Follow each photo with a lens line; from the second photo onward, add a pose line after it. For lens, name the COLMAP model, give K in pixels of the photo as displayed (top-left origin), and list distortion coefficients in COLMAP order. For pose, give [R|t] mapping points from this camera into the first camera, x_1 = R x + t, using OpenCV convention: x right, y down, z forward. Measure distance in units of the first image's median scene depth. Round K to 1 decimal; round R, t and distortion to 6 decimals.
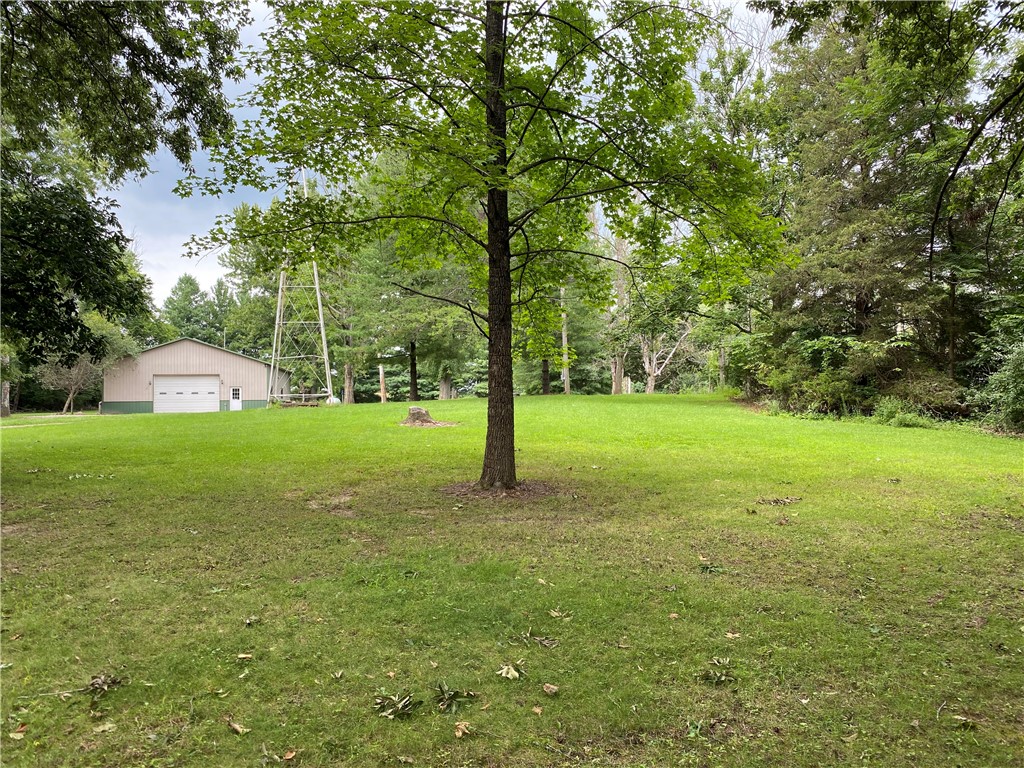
lens RADIAL K [[773.6, 0, 512.0], [0, 773.6, 389.0], [0, 0, 1]] dist [0.007319, 0.001052]
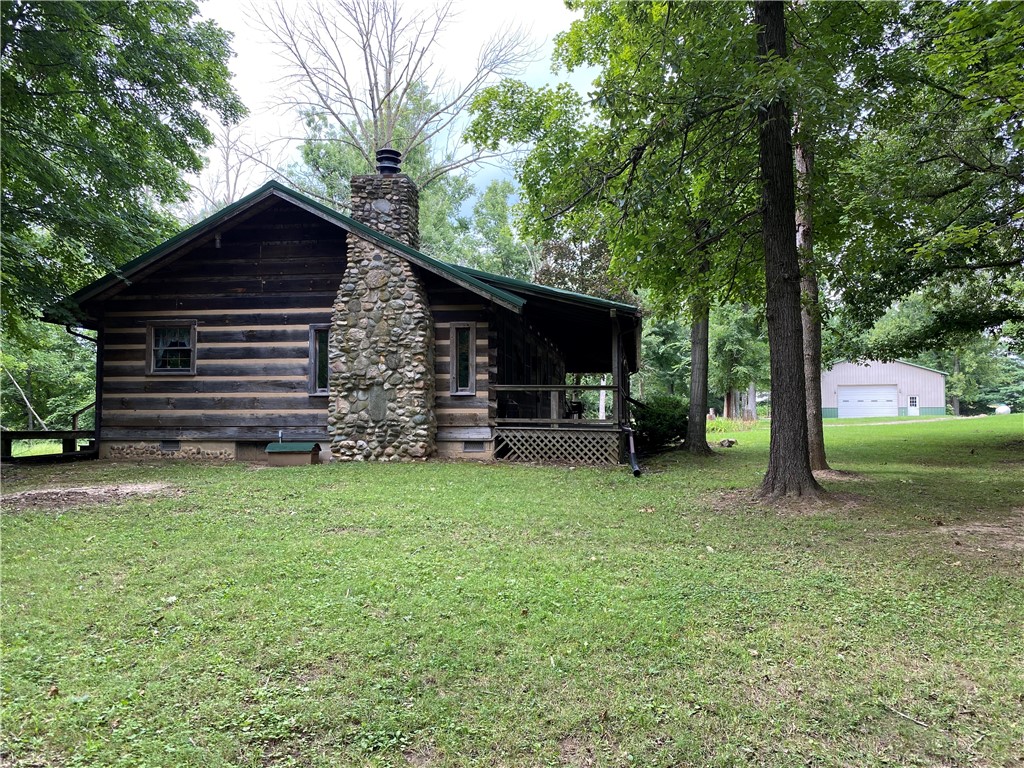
lens RADIAL K [[773.6, 0, 512.6], [0, 773.6, 385.0], [0, 0, 1]] dist [0.007319, 0.001052]
pose [[0.812871, -0.015688, -0.582233, -0.132472], [0.003112, 0.999740, -0.022592, 0.004568], [0.582436, 0.016553, 0.812708, -0.185161]]
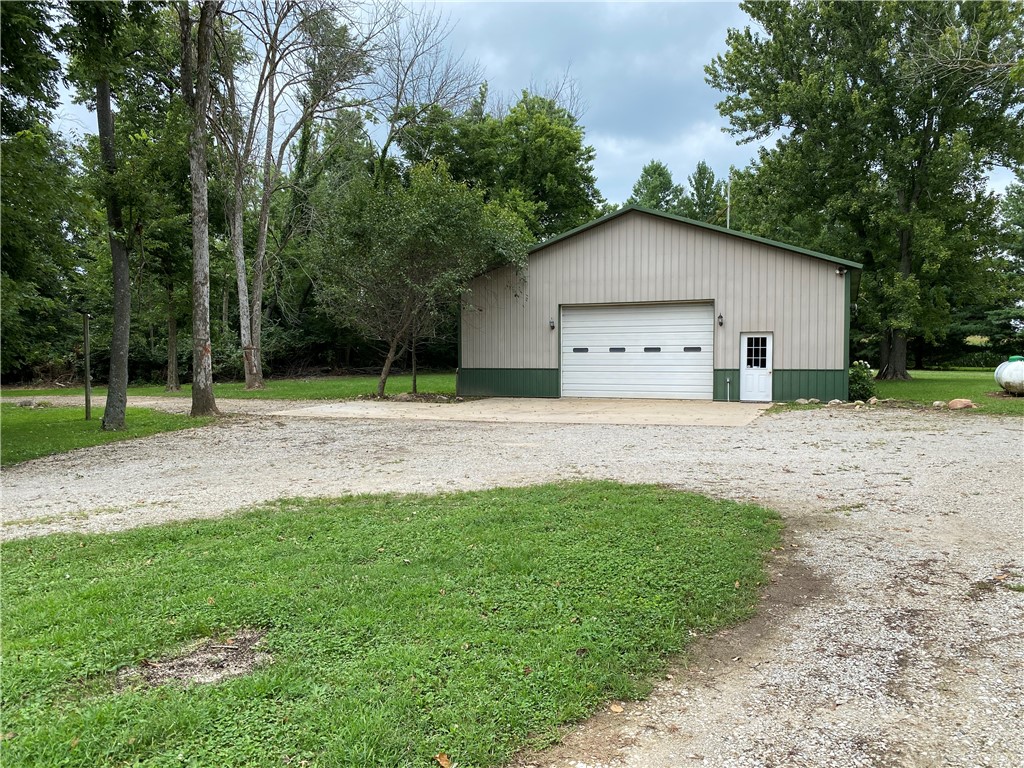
lens RADIAL K [[773.6, 0, 510.7], [0, 773.6, 384.3], [0, 0, 1]] dist [0.007319, 0.001052]
pose [[0.829622, 0.029146, -0.557565, -0.187446], [0.011085, 0.997580, 0.068642, -0.003685], [0.558216, -0.063128, 0.827291, 0.475868]]
